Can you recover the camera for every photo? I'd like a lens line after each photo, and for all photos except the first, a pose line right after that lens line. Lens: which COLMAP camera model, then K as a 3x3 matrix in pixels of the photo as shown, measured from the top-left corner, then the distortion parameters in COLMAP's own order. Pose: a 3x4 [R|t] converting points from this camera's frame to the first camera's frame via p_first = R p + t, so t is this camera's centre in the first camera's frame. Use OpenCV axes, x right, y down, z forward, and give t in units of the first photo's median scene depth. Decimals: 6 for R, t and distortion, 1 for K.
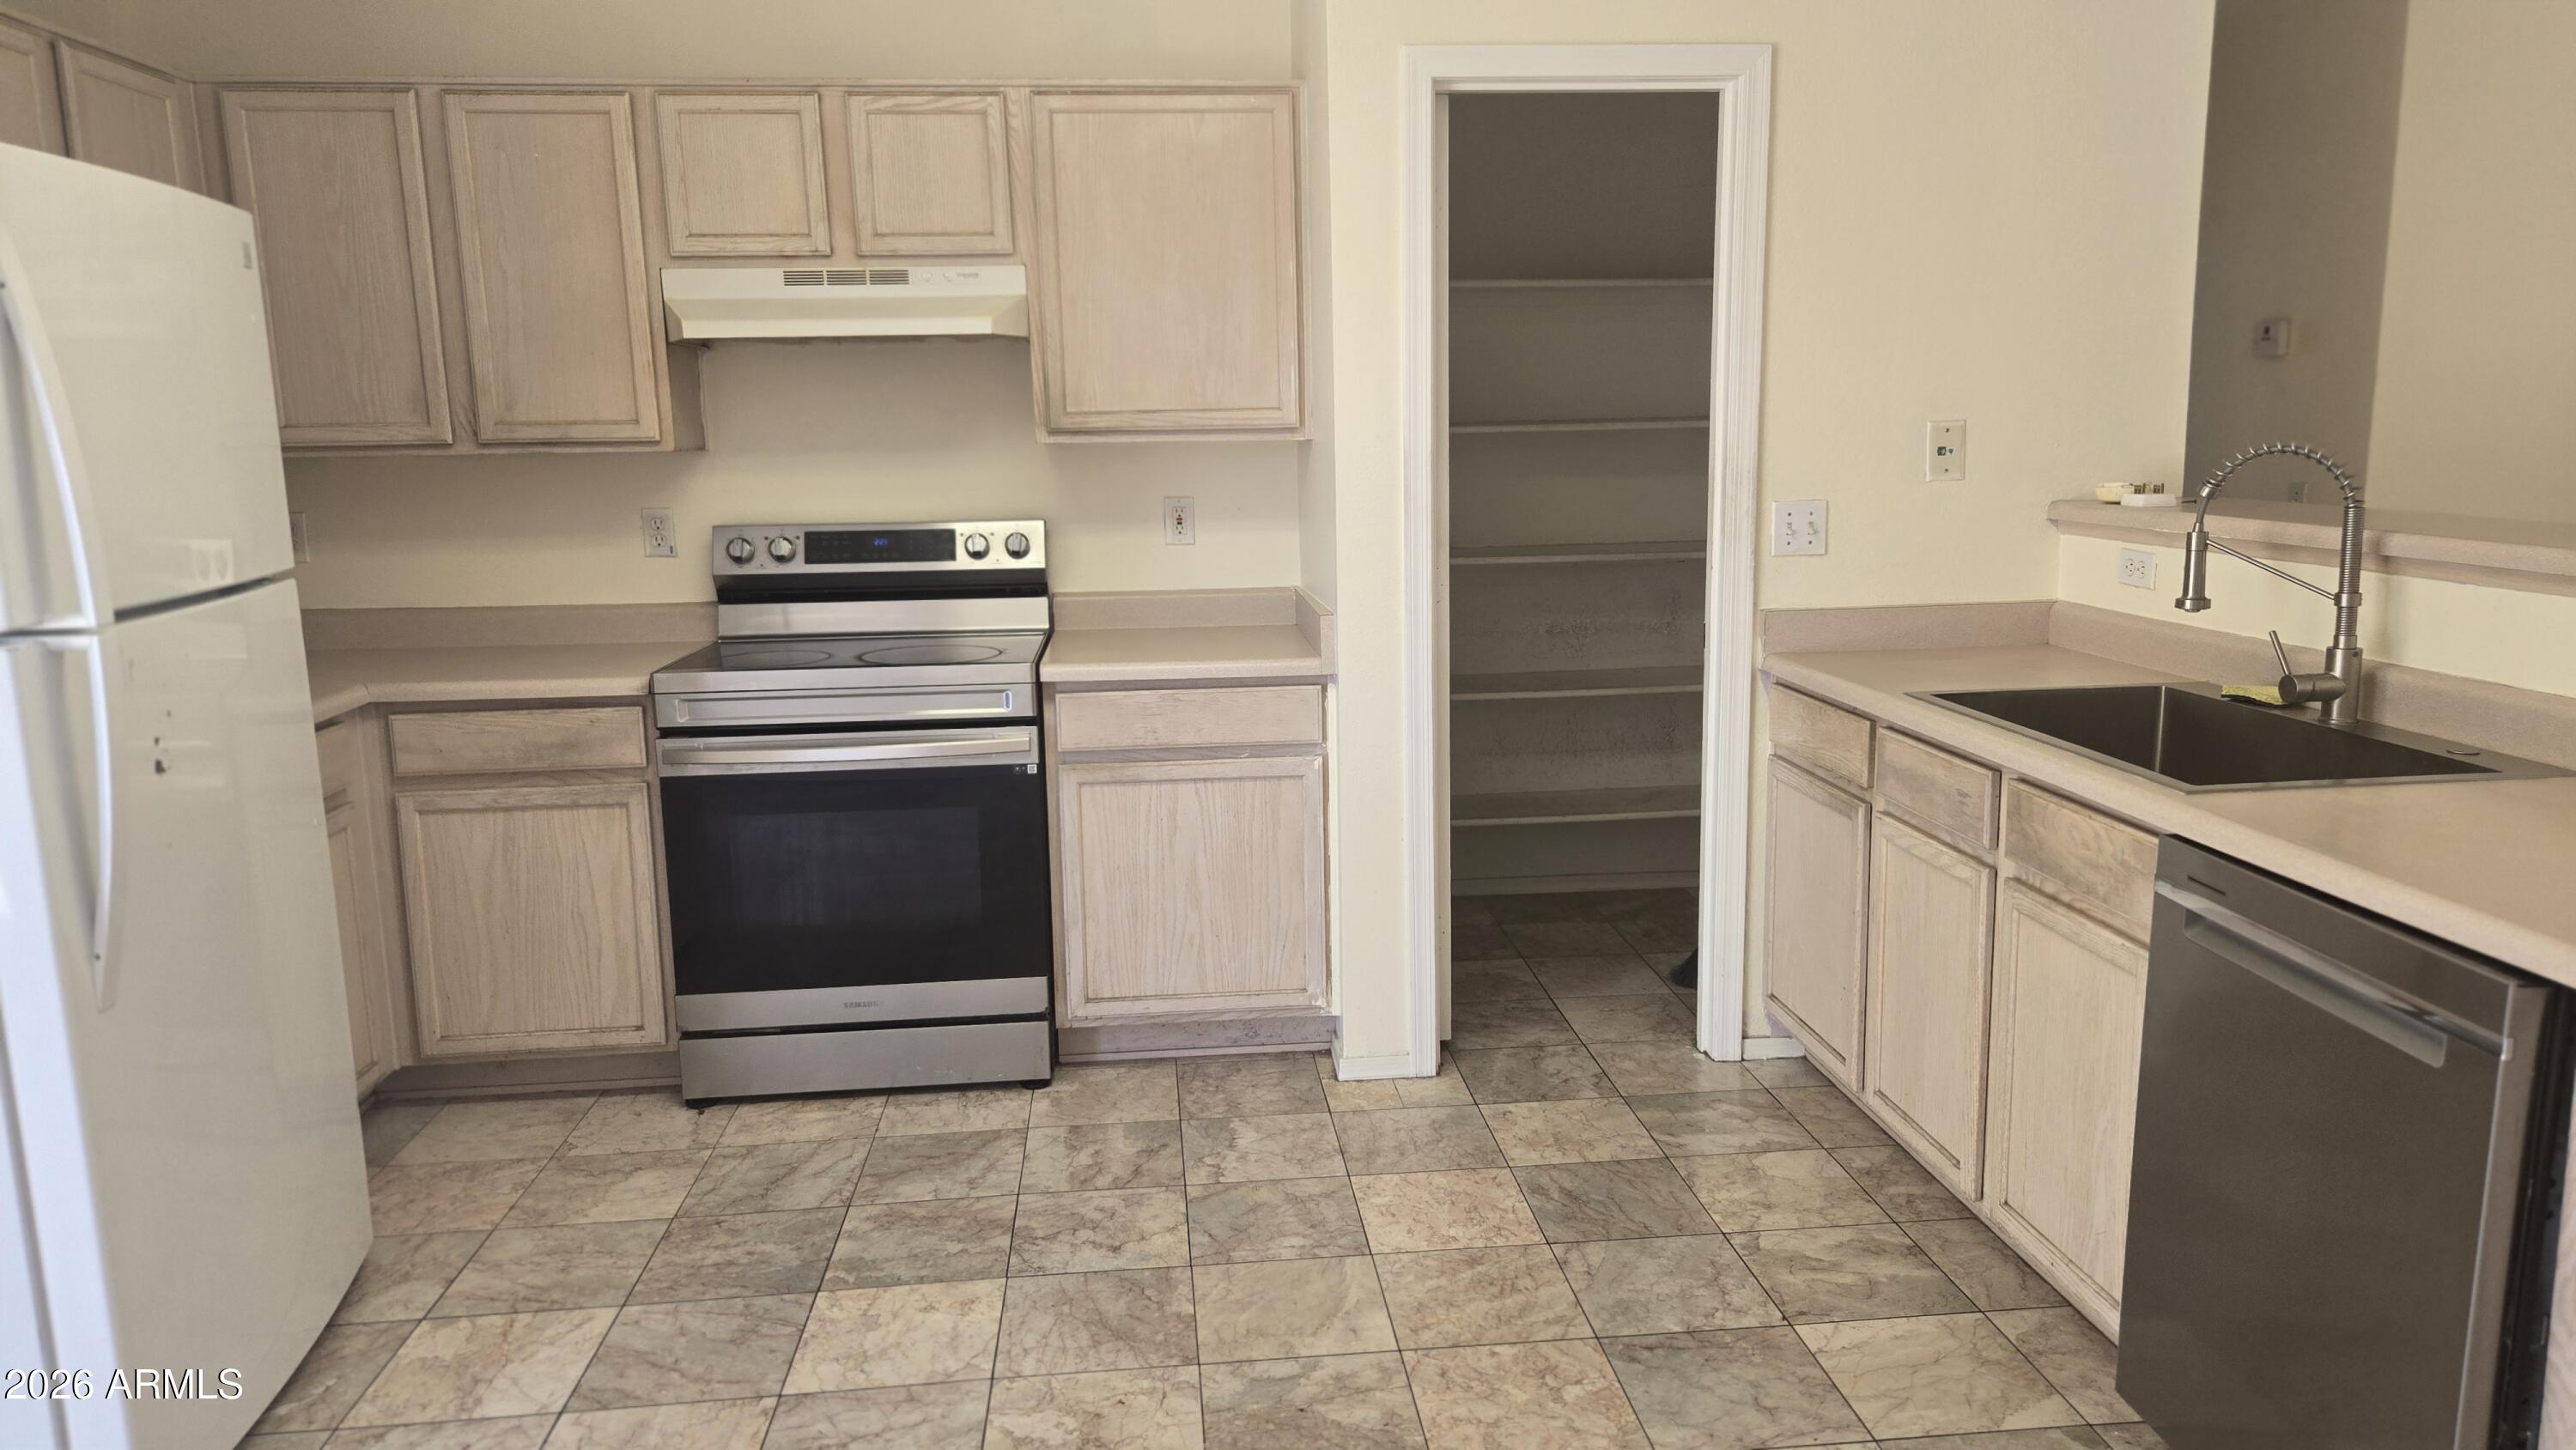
lens RADIAL K [[1721.9, 0, 1310.9], [0, 1721.9, 701.5], [0, 0, 1]] dist [0.071608, -0.047878]
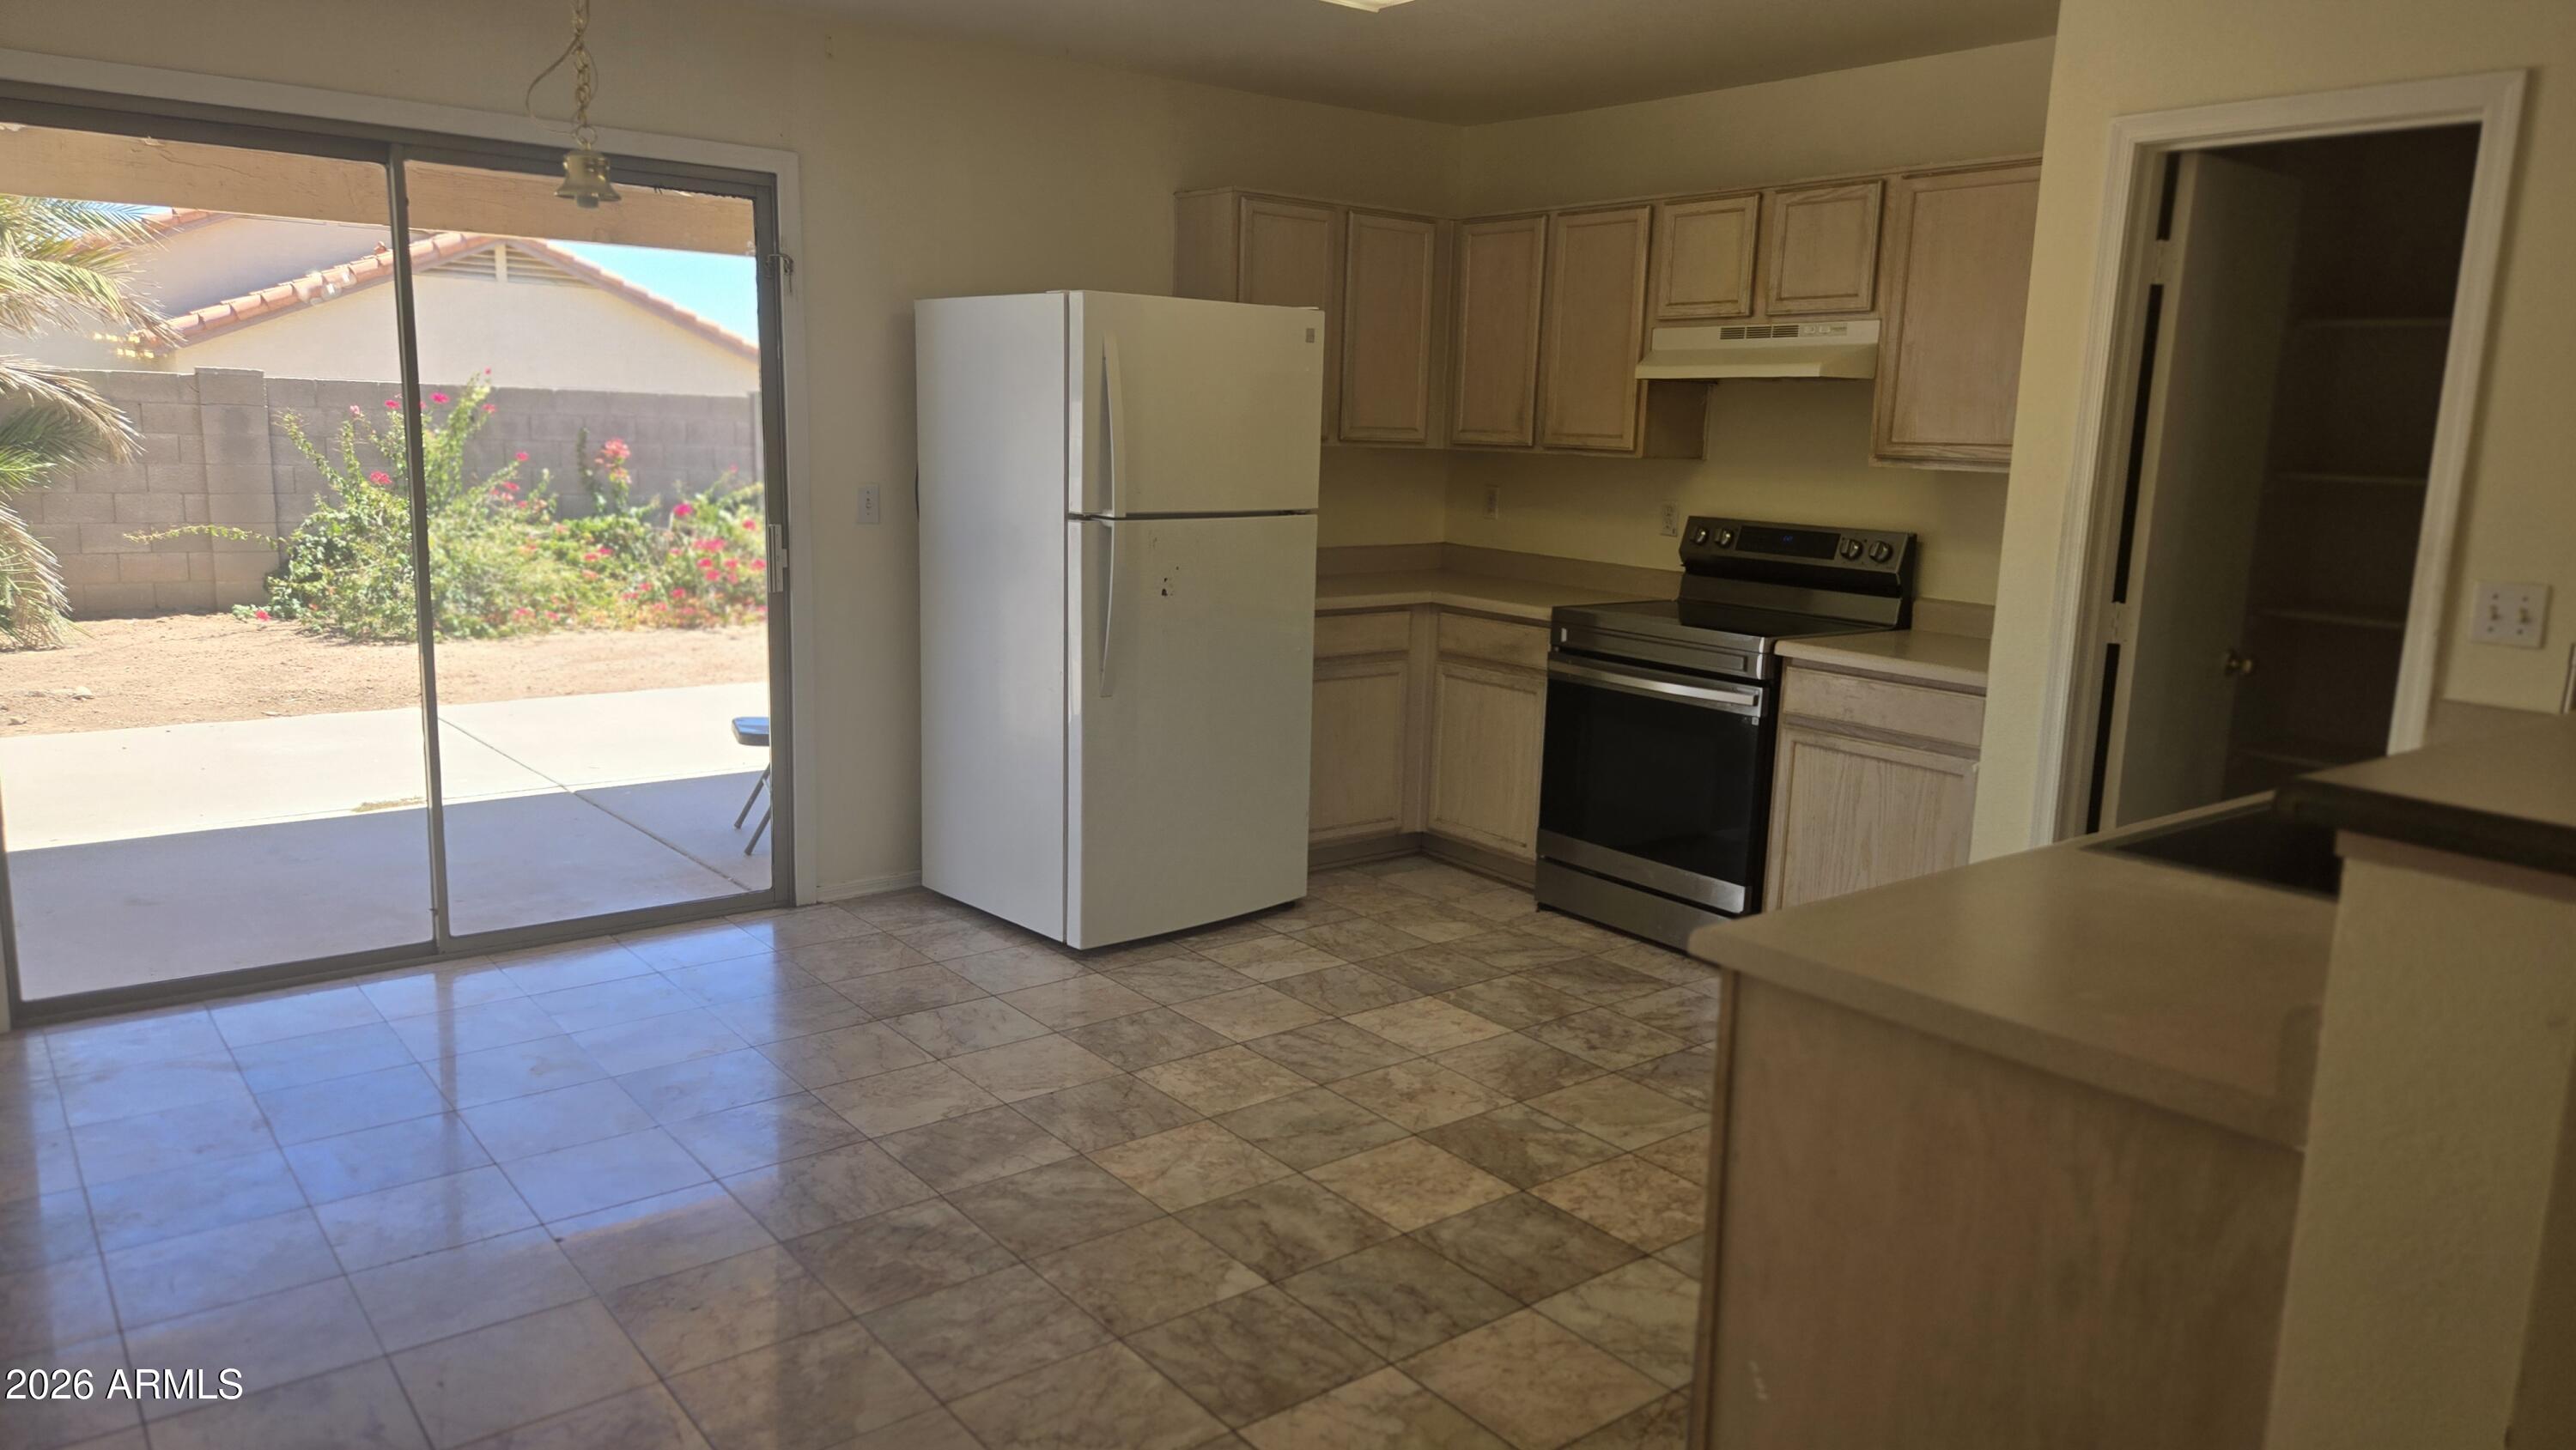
lens RADIAL K [[1721.9, 0, 1303.0], [0, 1721.9, 727.1], [0, 0, 1]] dist [0.071608, -0.047878]
pose [[0.540946, 0.184635, -0.820541, 0.699829], [-0.178310, 0.978605, 0.102650, -0.027782], [0.821939, 0.090783, 0.562295, 0.012890]]
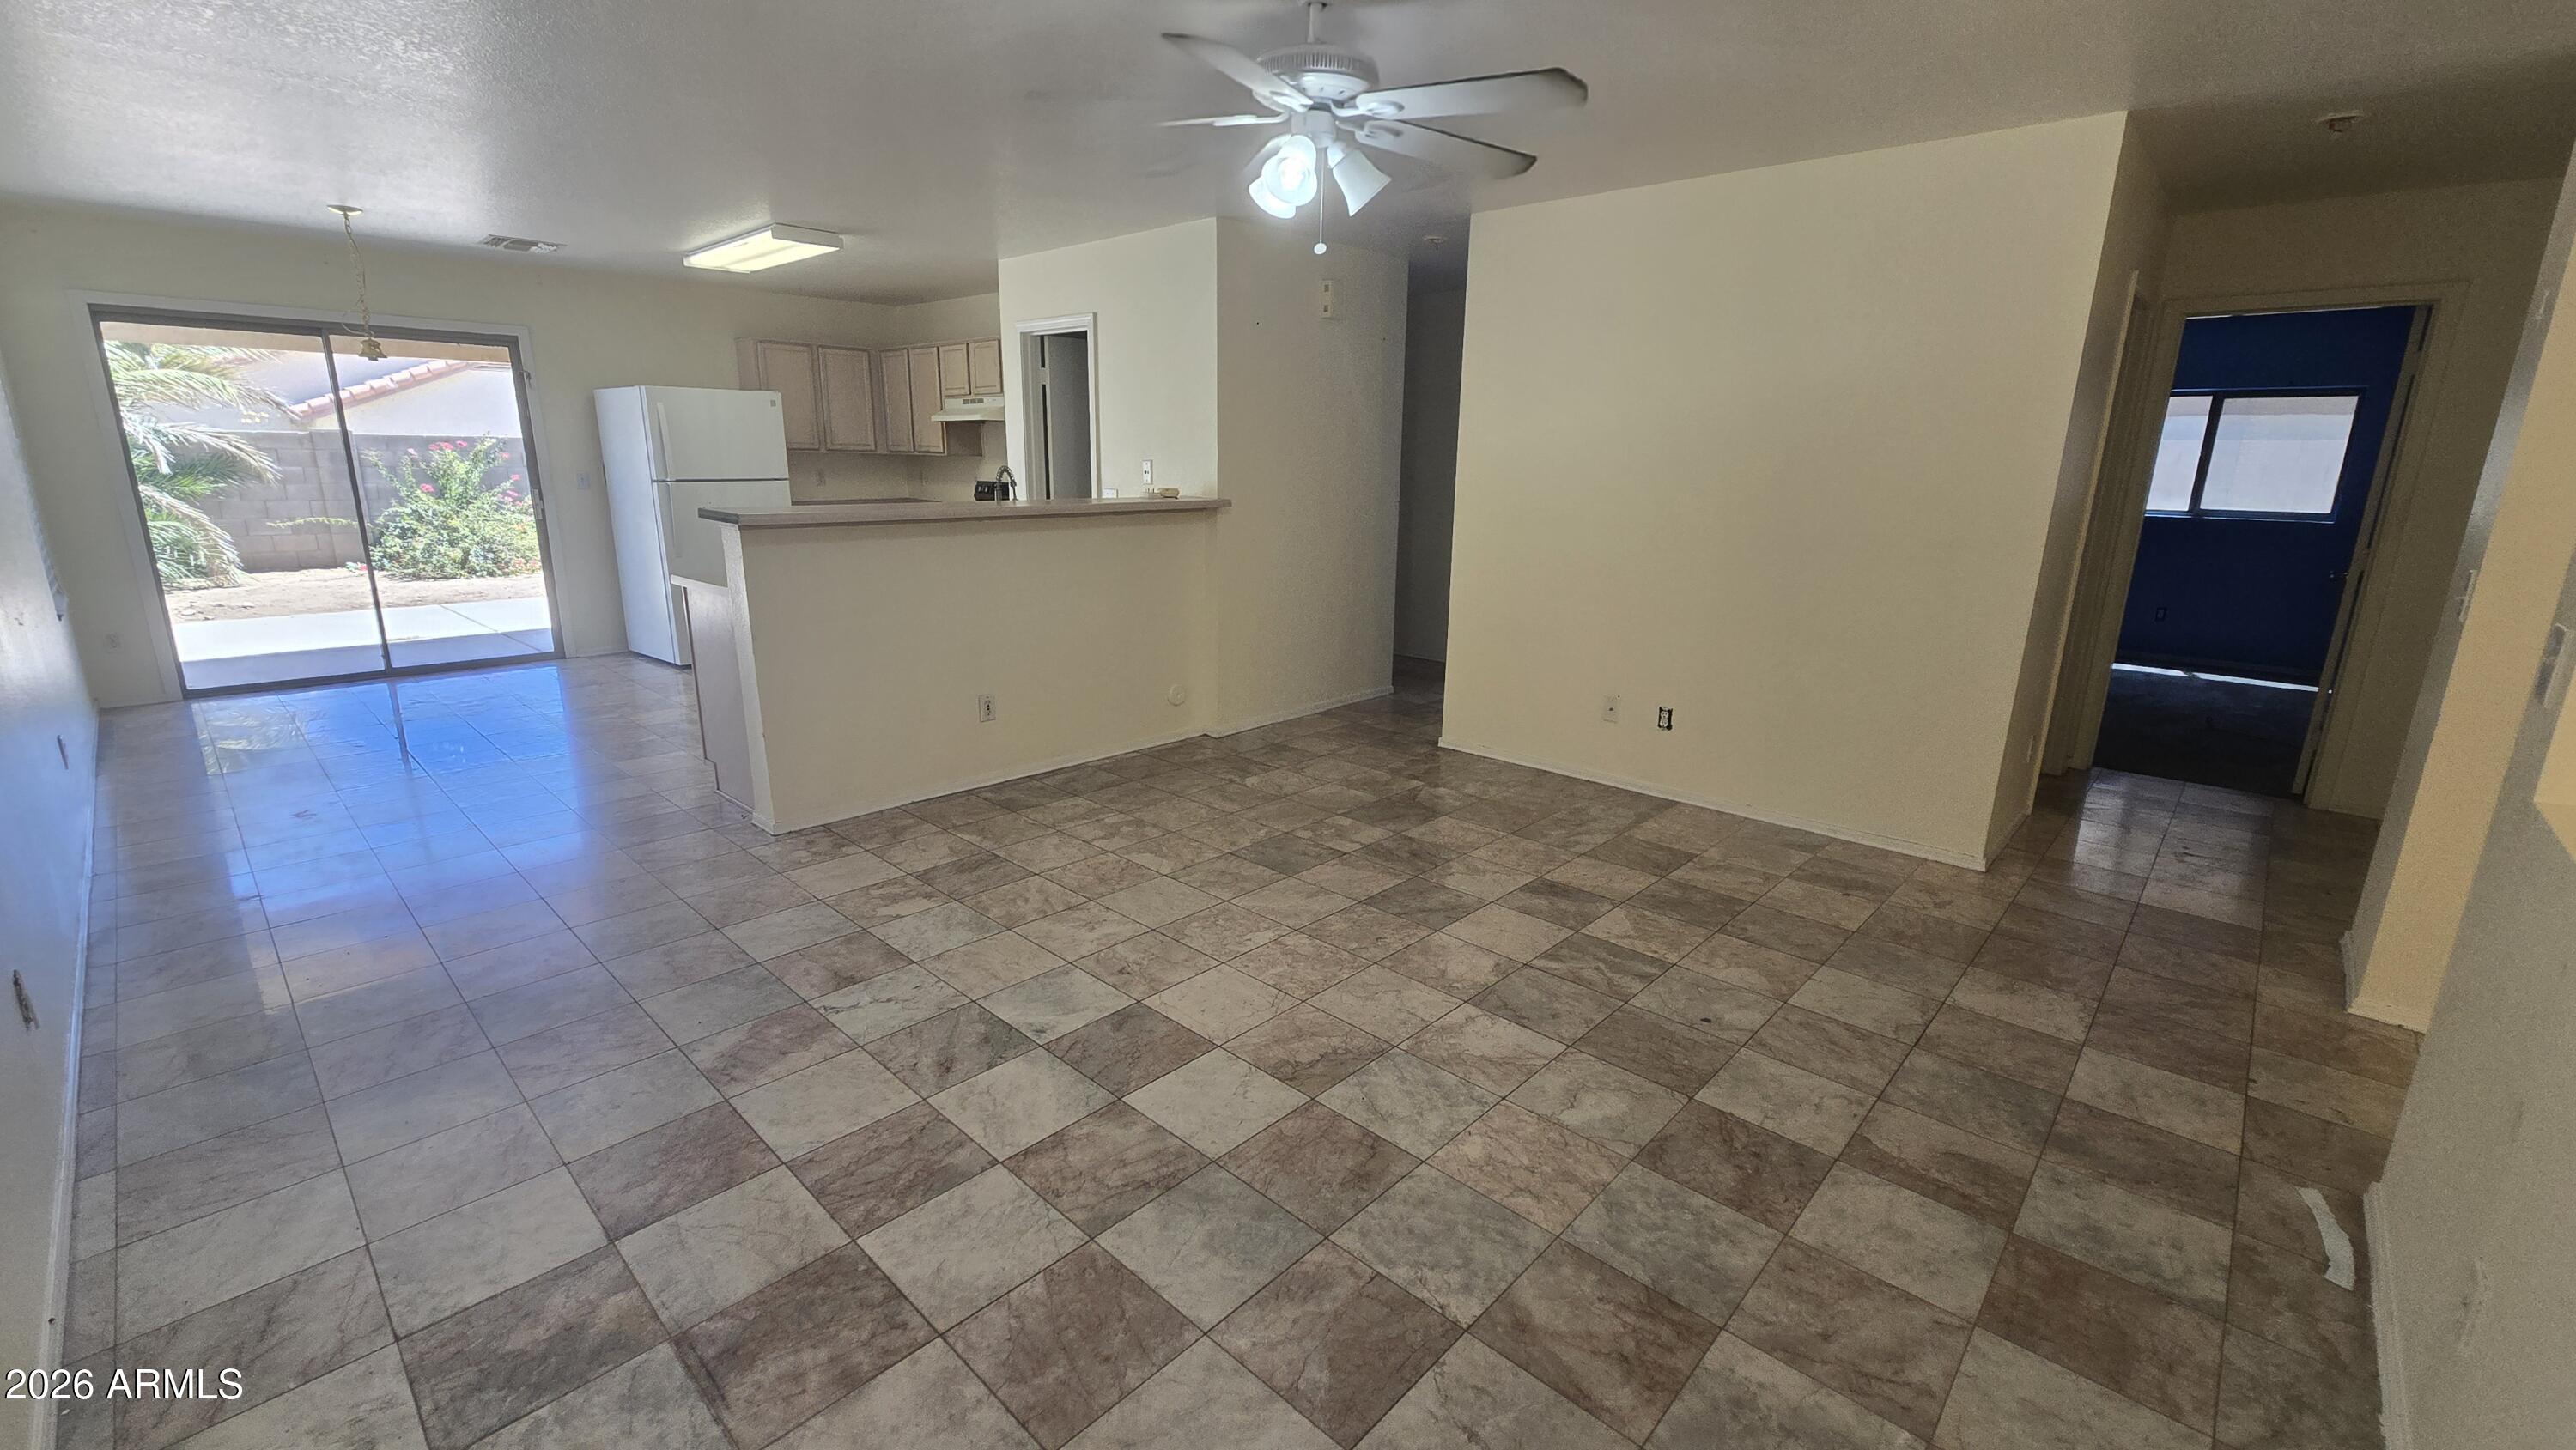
lens RADIAL K [[1055.1, 0, 1280.2], [0, 1055.1, 719.1], [0, 0, 1]] dist [0.000028, 0.001123]
pose [[0.656864, 0.213588, -0.723125, 1.666011], [-0.151718, 0.976865, 0.150719, -0.055874], [0.738588, 0.010709, 0.674072, 0.133920]]
